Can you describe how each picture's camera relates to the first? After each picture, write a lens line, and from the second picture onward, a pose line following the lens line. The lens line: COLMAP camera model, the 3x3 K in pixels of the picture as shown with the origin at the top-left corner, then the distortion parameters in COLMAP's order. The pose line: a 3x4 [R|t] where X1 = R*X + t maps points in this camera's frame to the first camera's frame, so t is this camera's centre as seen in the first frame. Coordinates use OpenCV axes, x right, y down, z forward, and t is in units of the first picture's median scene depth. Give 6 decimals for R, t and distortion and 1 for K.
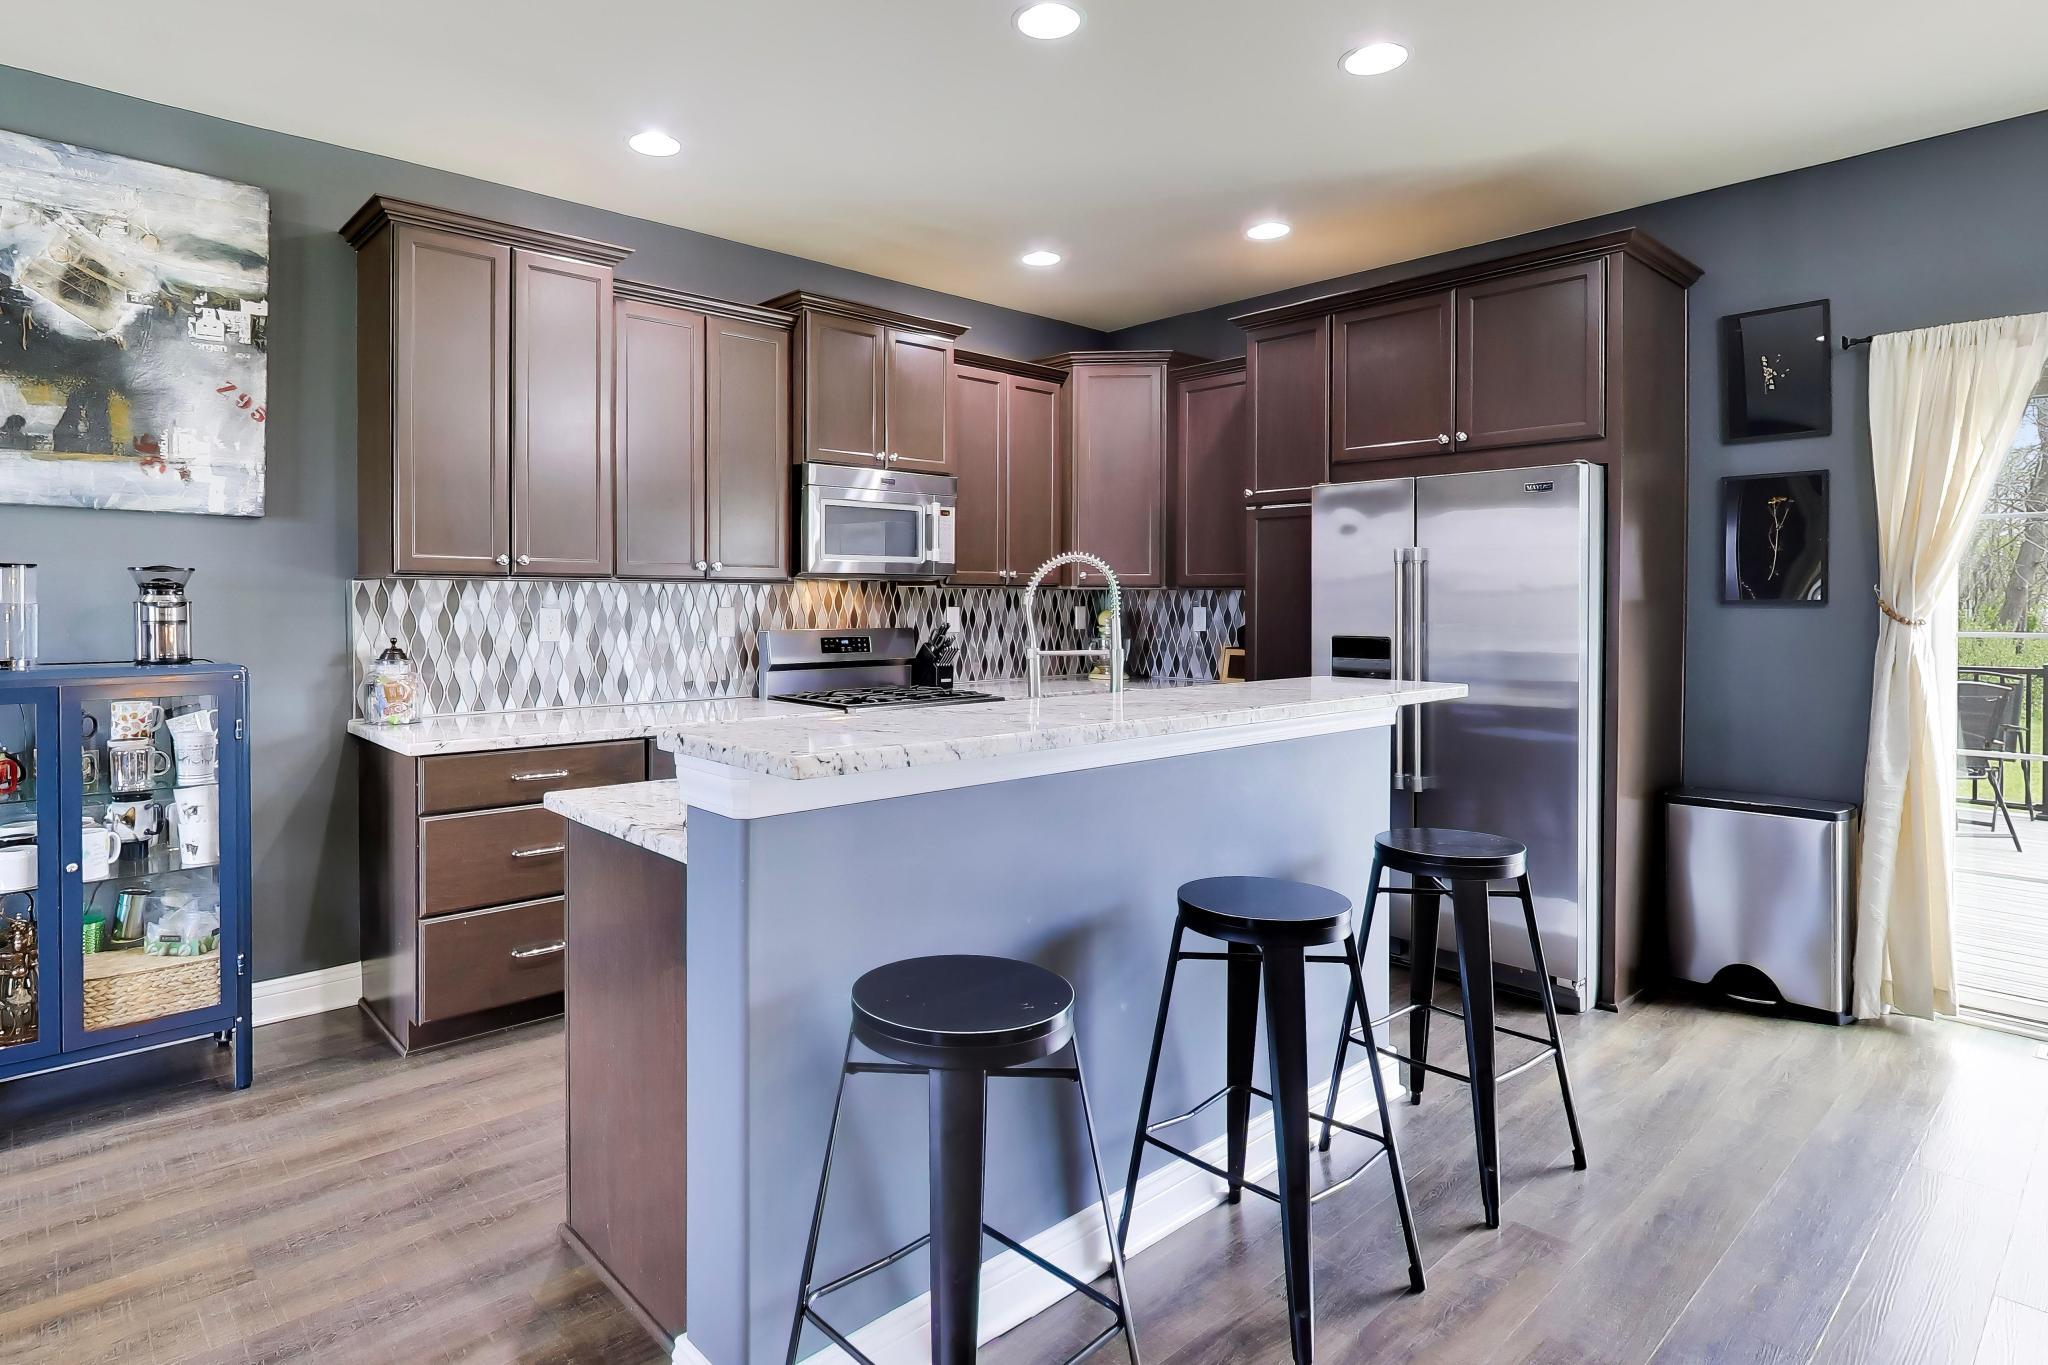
lens RADIAL K [[1106.8, 0, 955.2], [0, 1106.8, 611.4], [0, 0, 1]] dist [-0.004364, -0.000744]
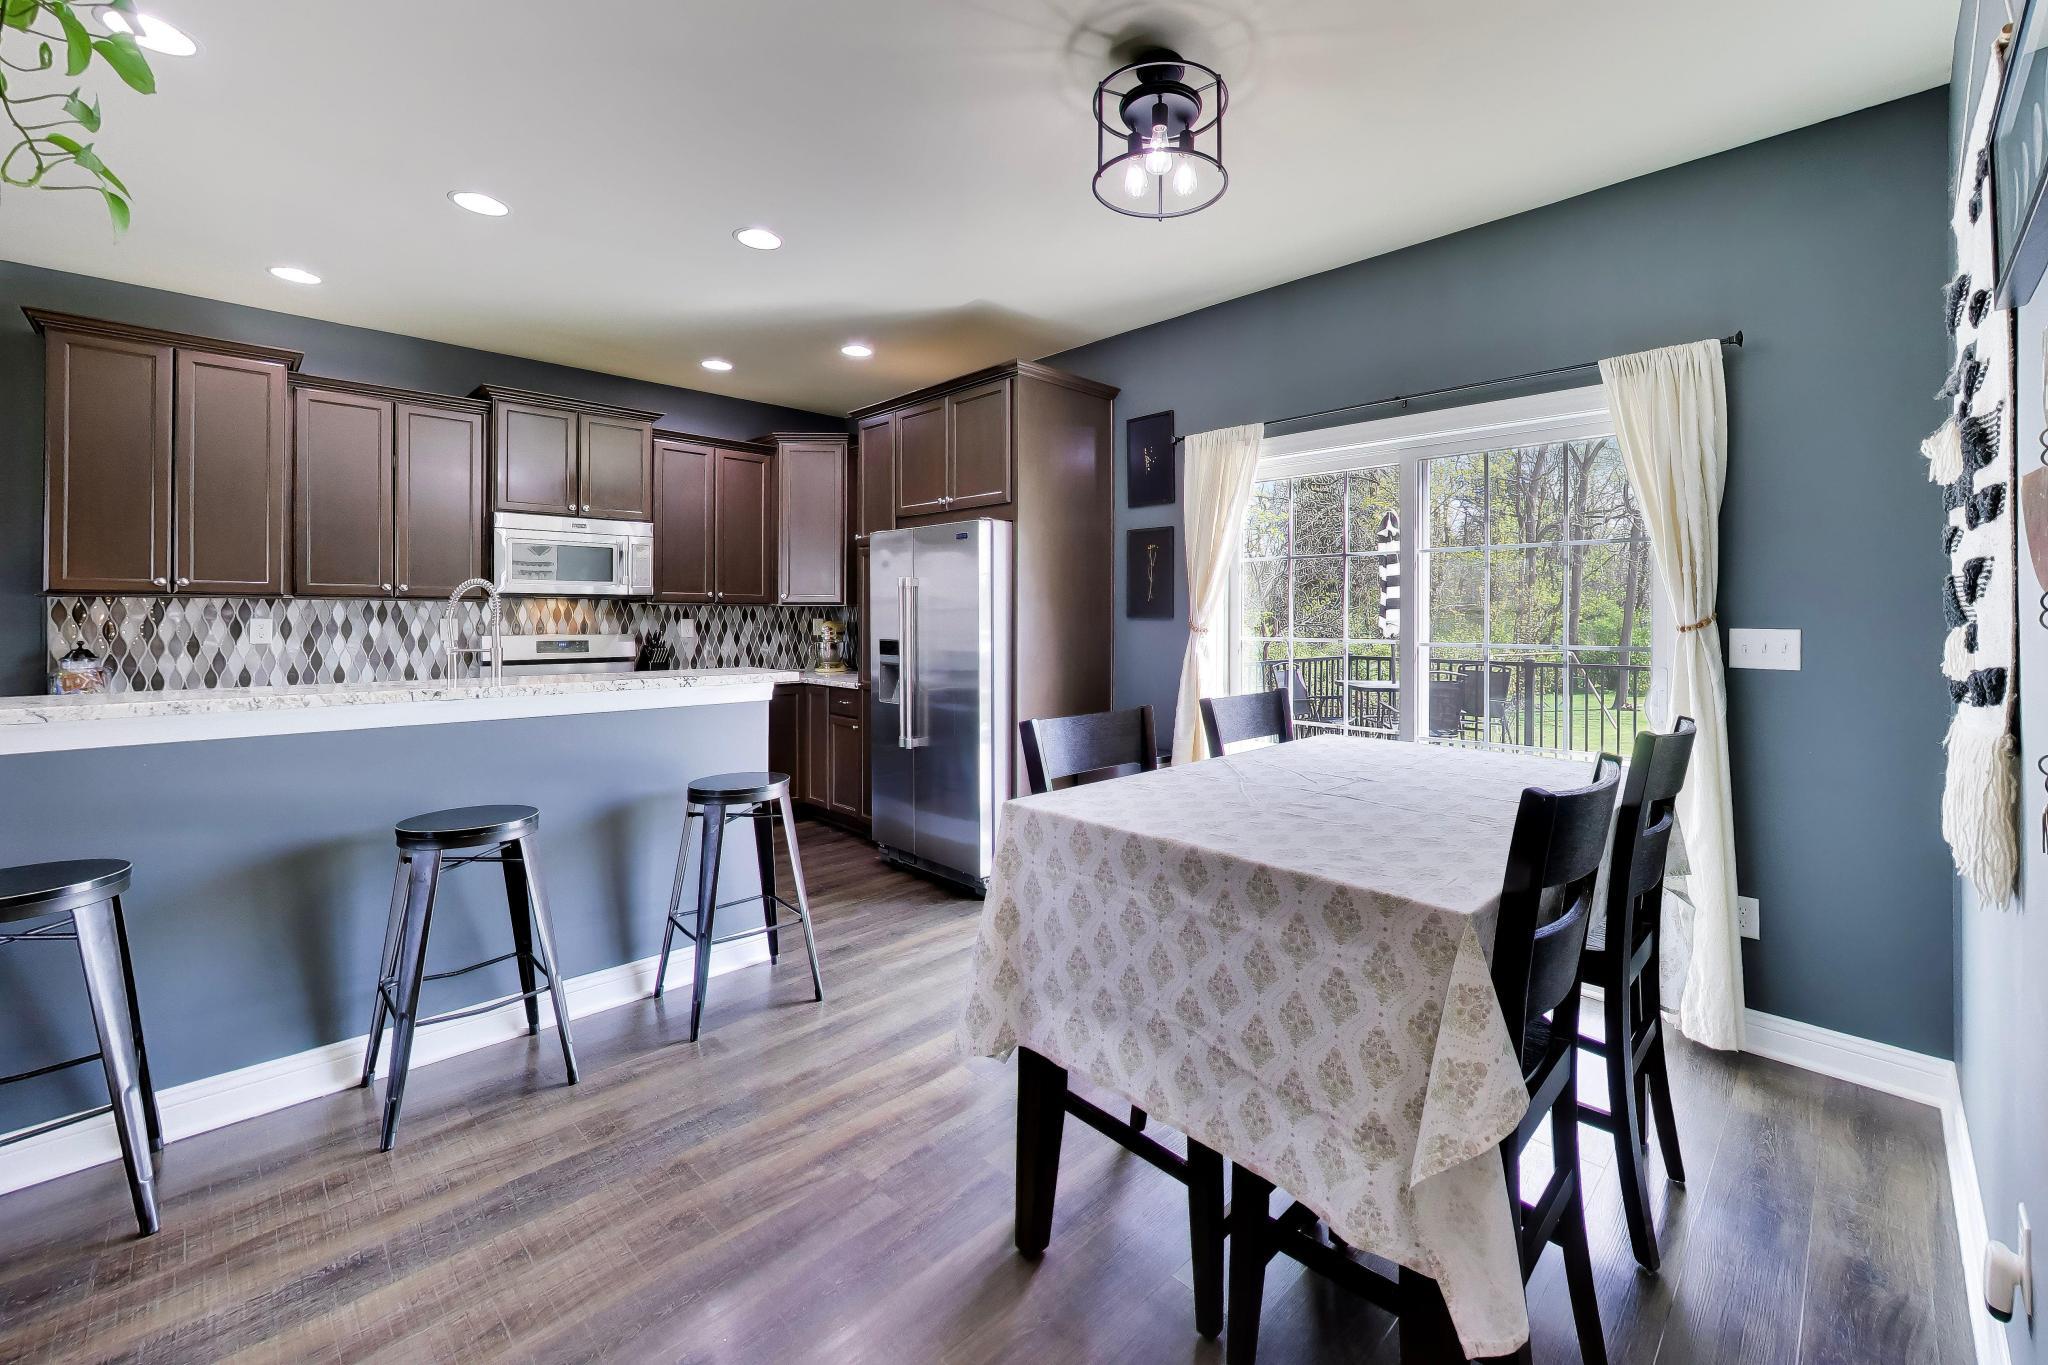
lens RADIAL K [[849.1, 0, 1113.5], [0, 849.1, 604.1], [0, 0, 1]] dist [-0.003796, -0.000573]
pose [[0.994703, 0.002259, 0.102762, 0.523980], [0.000226, 0.999708, -0.024162, 0.004149], [-0.102786, 0.024057, 0.994413, -0.105192]]
